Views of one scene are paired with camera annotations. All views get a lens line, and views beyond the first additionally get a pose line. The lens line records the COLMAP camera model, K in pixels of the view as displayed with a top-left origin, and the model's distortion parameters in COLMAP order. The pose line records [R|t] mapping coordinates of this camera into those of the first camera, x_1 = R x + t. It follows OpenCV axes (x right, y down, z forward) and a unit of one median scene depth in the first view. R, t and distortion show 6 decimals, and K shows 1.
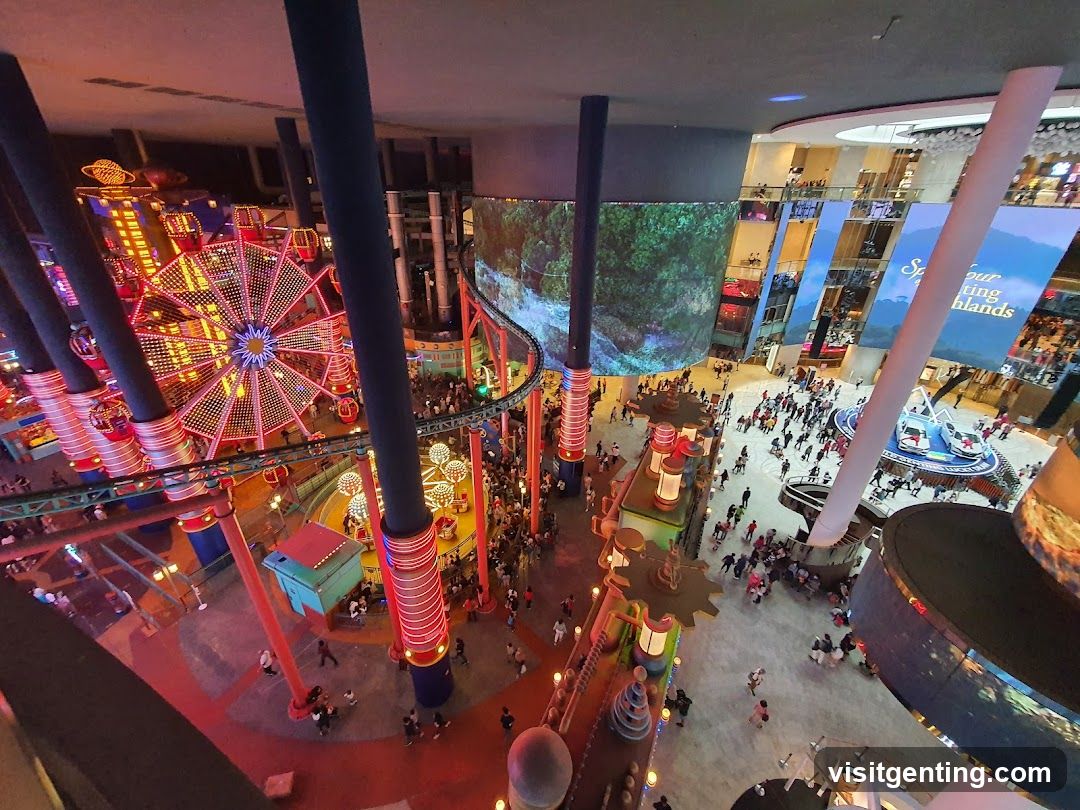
lens RADIAL K [[432.1, 0, 522.6], [0, 432.1, 411.3], [0, 0, 1]] dist [0.000288, -0.002835]
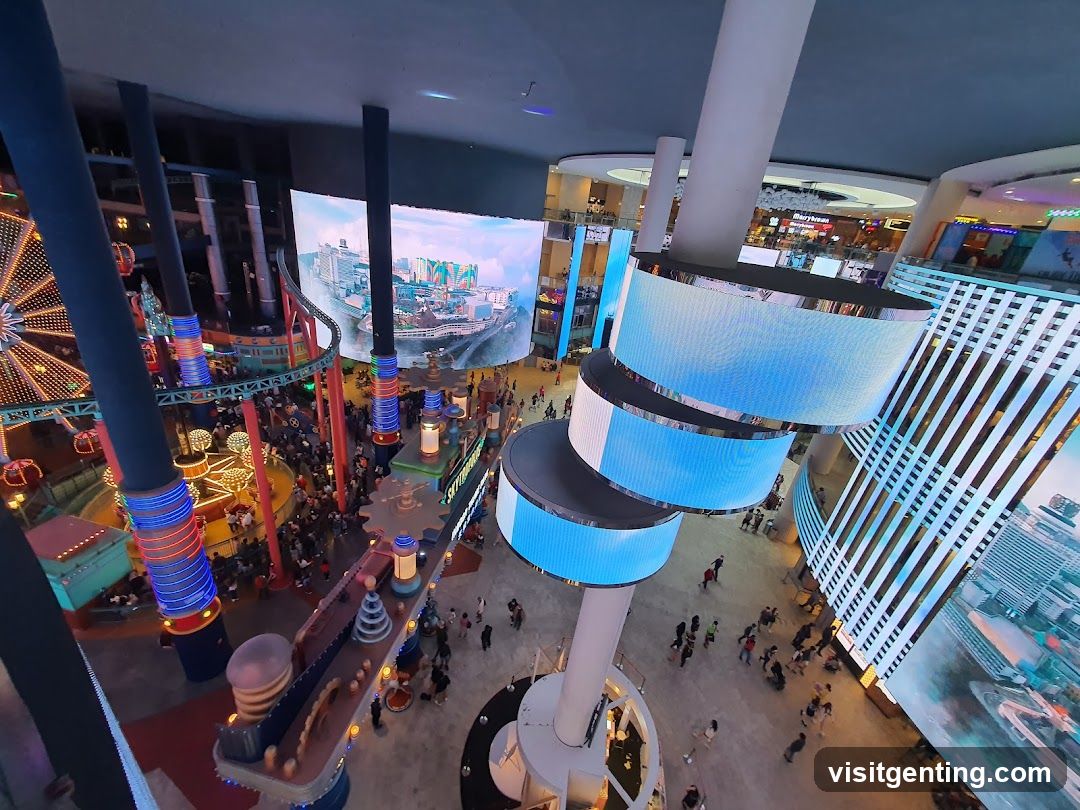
lens RADIAL K [[435.5, 0, 523.4], [0, 435.5, 407.6], [0, 0, 1]] dist [-0.000811, -0.000404]
pose [[0.957260, -0.021721, 0.288412, 0.093335], [0.032274, 0.998970, -0.031885, 0.049119], [-0.287423, 0.039830, 0.956975, -0.081161]]
